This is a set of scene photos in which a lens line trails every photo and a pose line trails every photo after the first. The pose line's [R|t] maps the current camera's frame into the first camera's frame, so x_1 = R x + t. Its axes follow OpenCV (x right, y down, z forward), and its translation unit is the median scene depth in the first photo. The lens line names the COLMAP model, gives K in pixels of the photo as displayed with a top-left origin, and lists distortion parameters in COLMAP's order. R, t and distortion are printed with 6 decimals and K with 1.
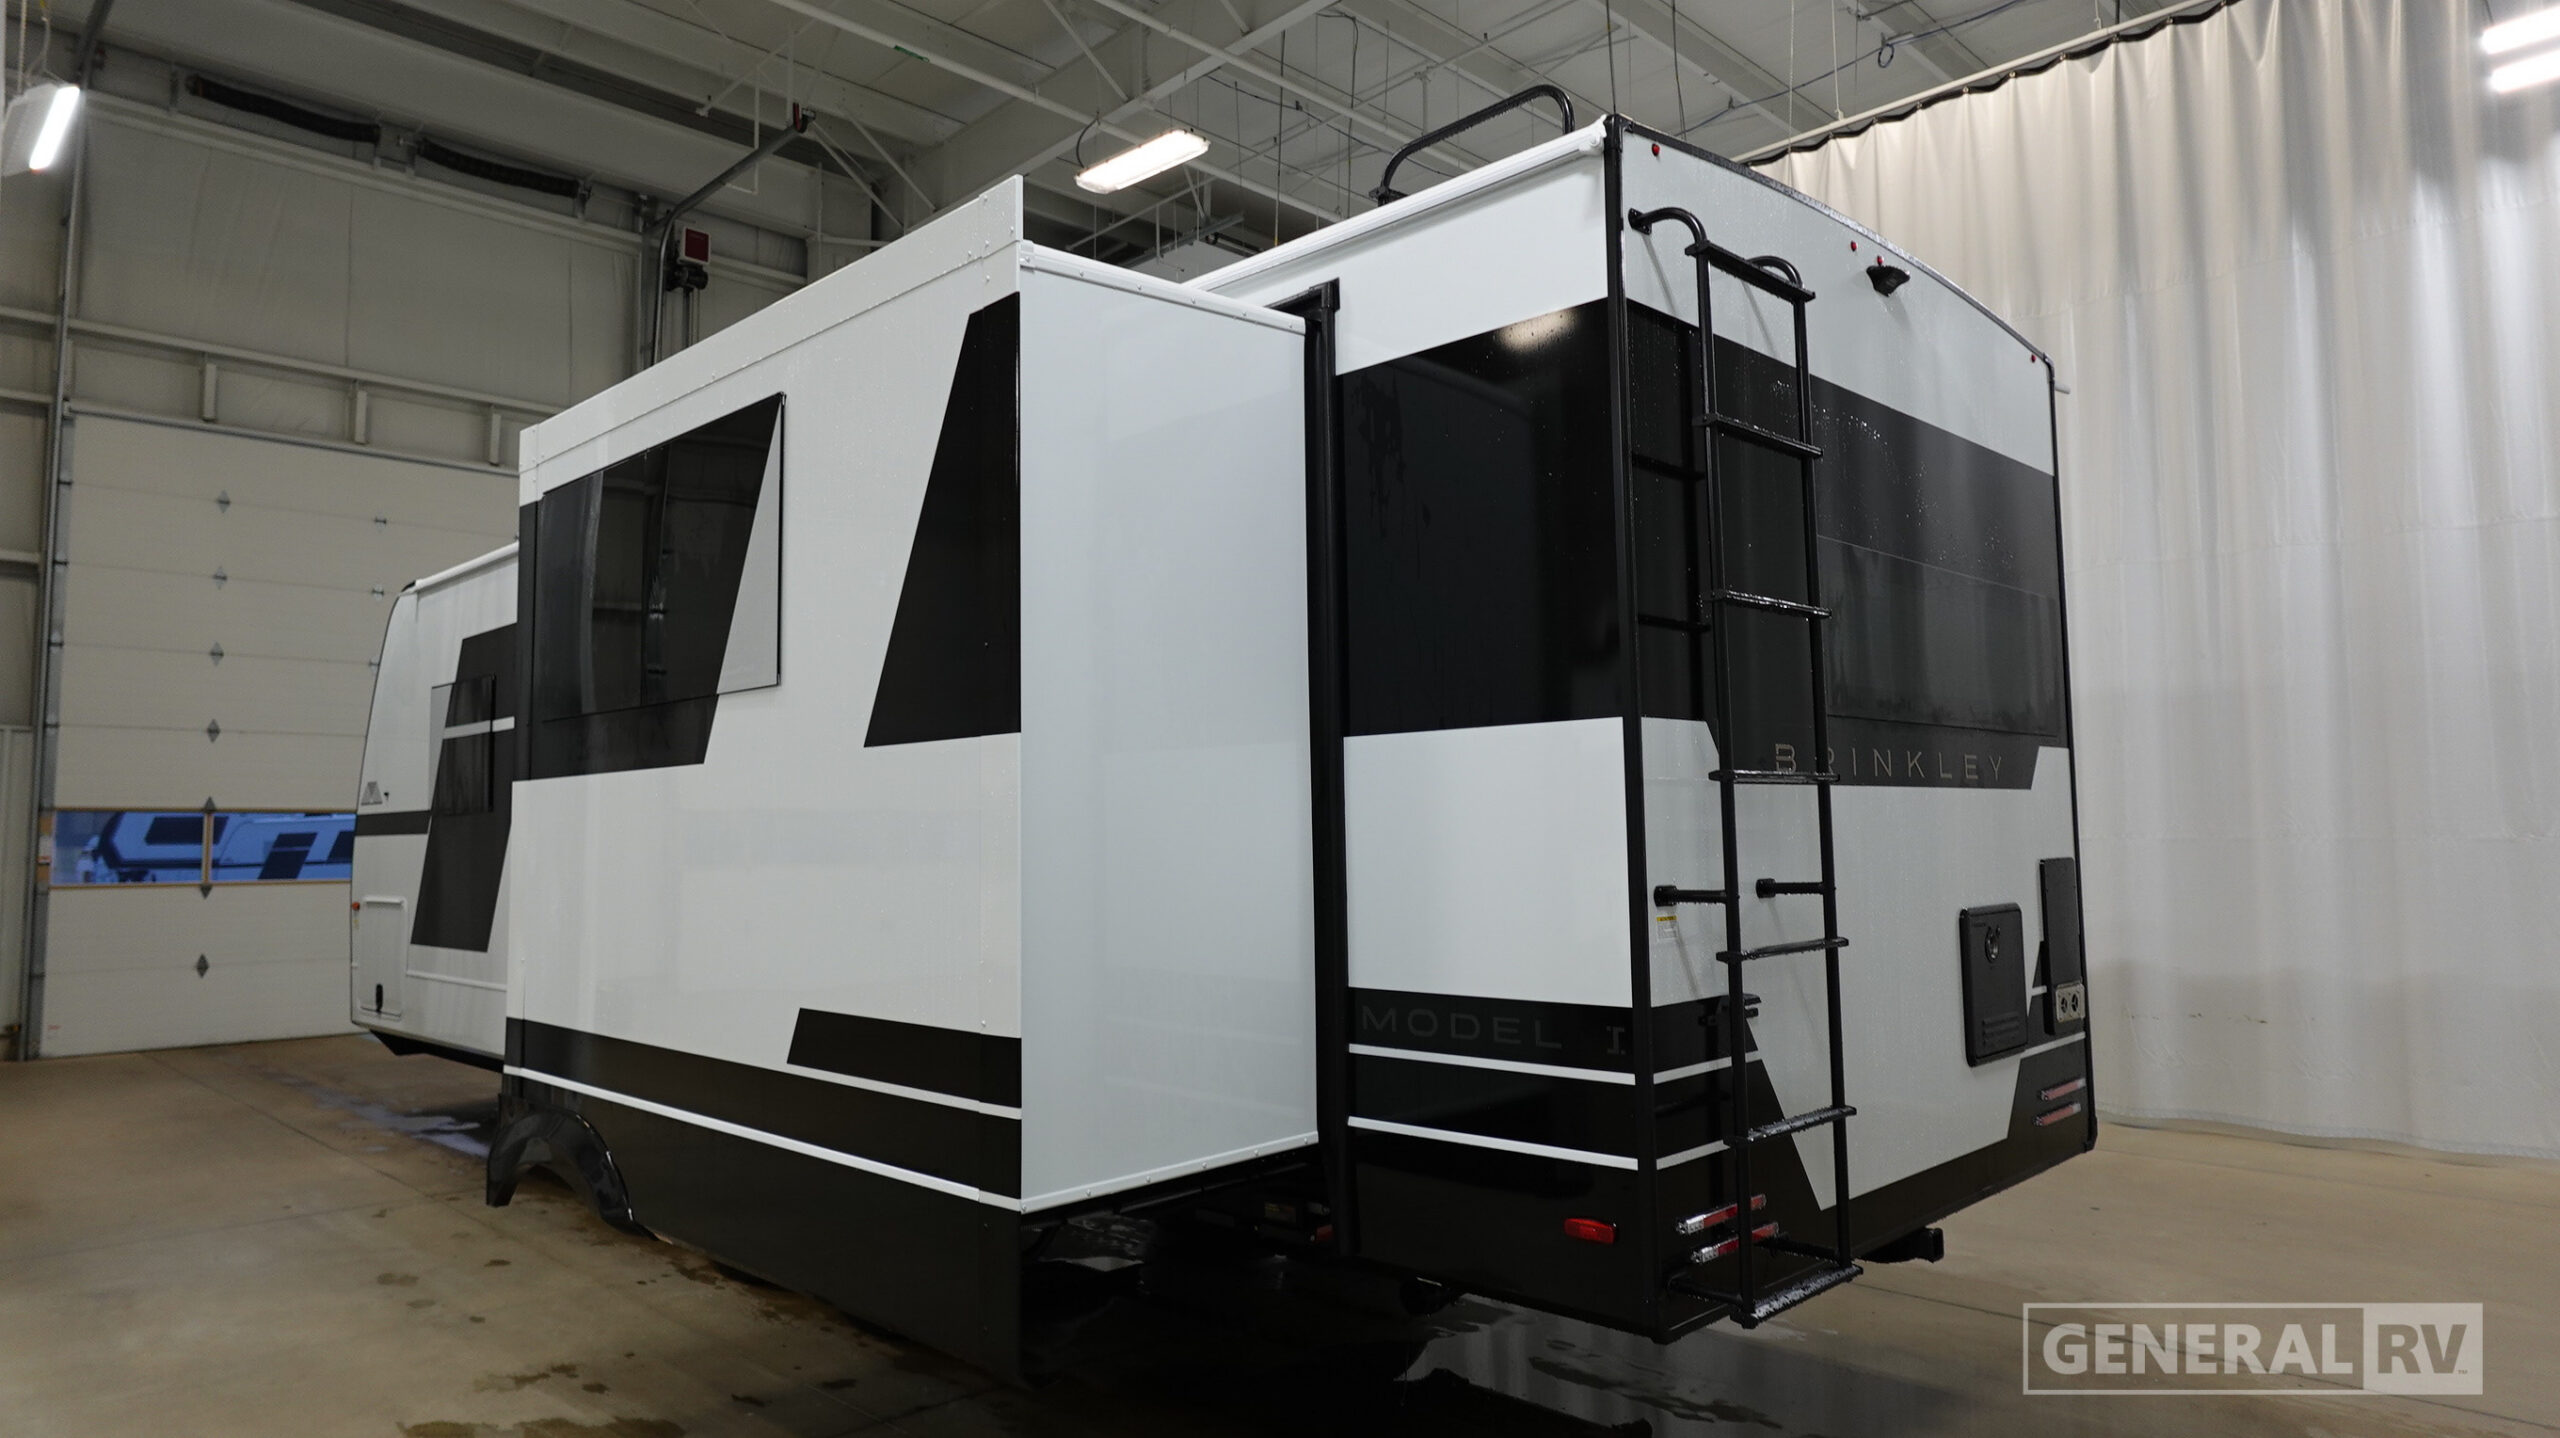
lens RADIAL K [[1560.4, 0, 1272.5], [0, 1560.4, 720.1], [0, 0, 1]] dist [0.001414, 0.002847]
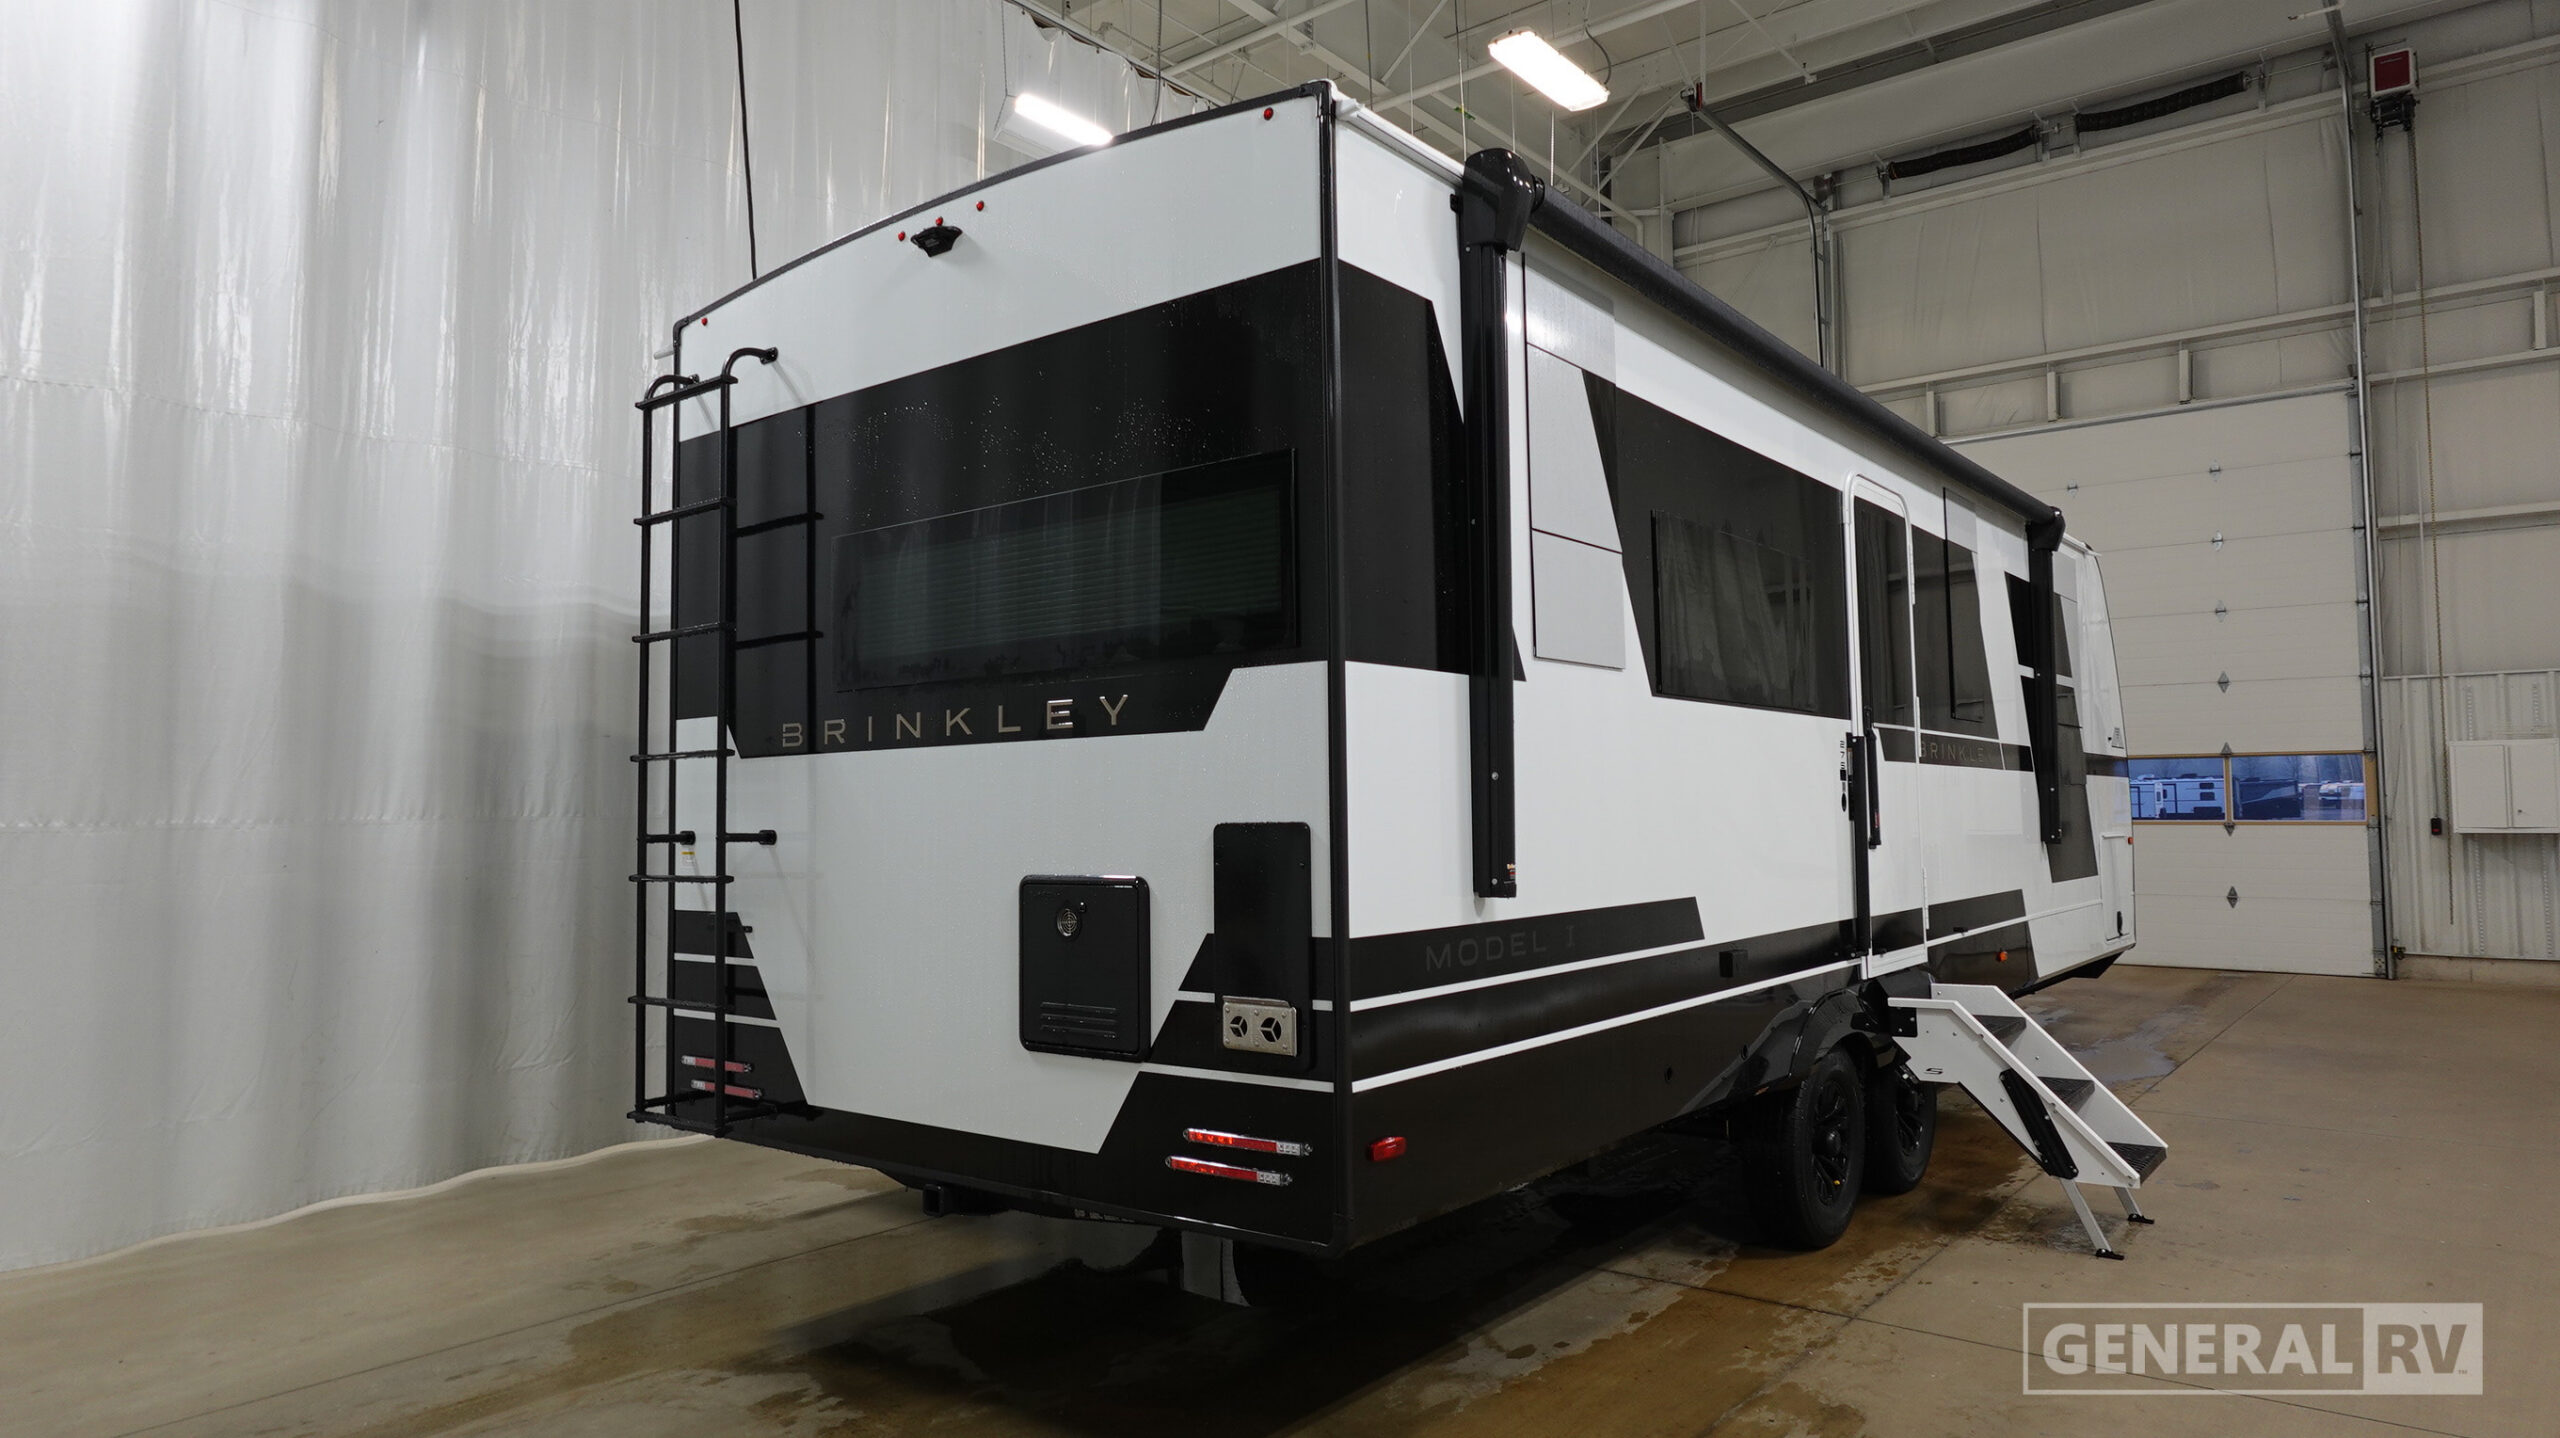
lens RADIAL K [[1560.4, 0, 1273.8], [0, 1560.4, 708.7], [0, 0, 1]] dist [0.001414, 0.002847]
pose [[0.119722, -0.054381, -0.991317, 0.414024], [0.084731, 0.995415, -0.044373, 0.023681], [0.989185, -0.078683, 0.123781, 0.316678]]
